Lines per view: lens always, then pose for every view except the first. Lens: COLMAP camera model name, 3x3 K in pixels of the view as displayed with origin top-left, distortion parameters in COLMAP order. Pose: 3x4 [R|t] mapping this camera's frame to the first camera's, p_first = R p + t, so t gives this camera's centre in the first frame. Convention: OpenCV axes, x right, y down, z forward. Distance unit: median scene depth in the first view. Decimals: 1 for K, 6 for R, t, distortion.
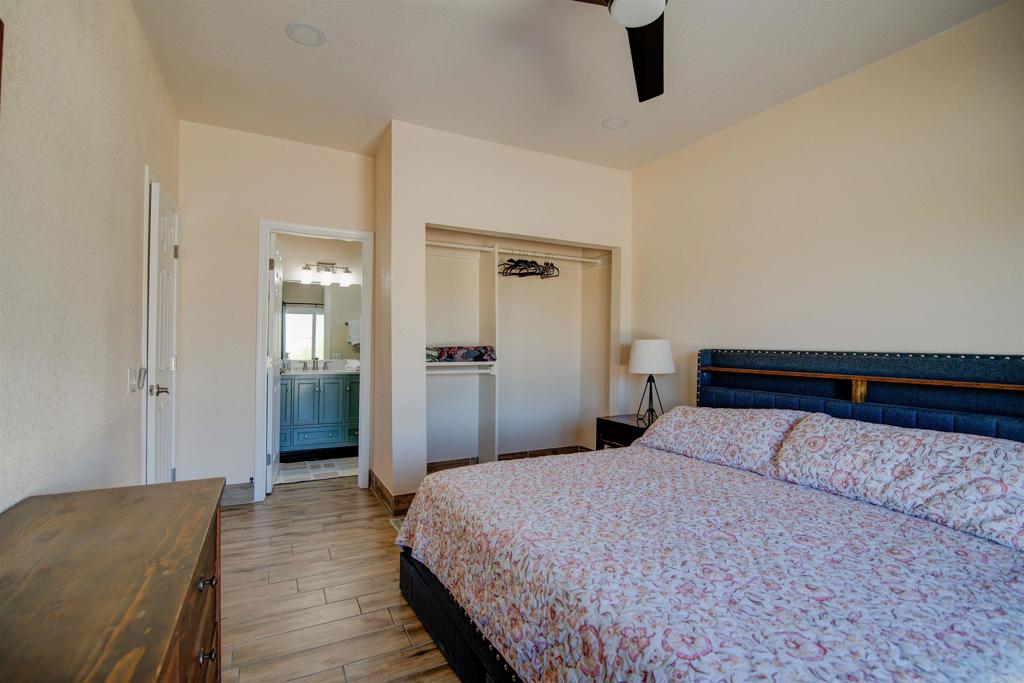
lens RADIAL K [[471.3, 0, 512.0], [0, 471.3, 341.5], [0, 0, 1]] dist [-0.002493, -0.000239]
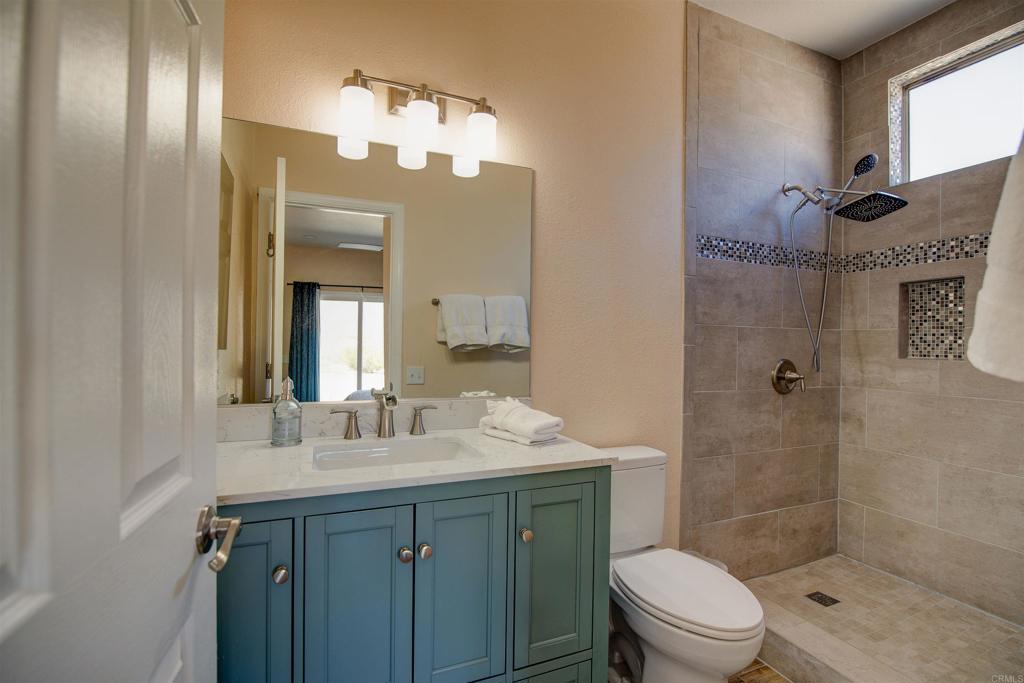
lens RADIAL K [[471.3, 0, 512.0], [0, 471.3, 341.5], [0, 0, 1]] dist [-0.002493, -0.000239]
pose [[0.997048, -0.001826, -0.076756, -0.319760], [0.001556, 0.999992, -0.003589, 0.003859], [0.076762, 0.003459, 0.997043, 0.722251]]
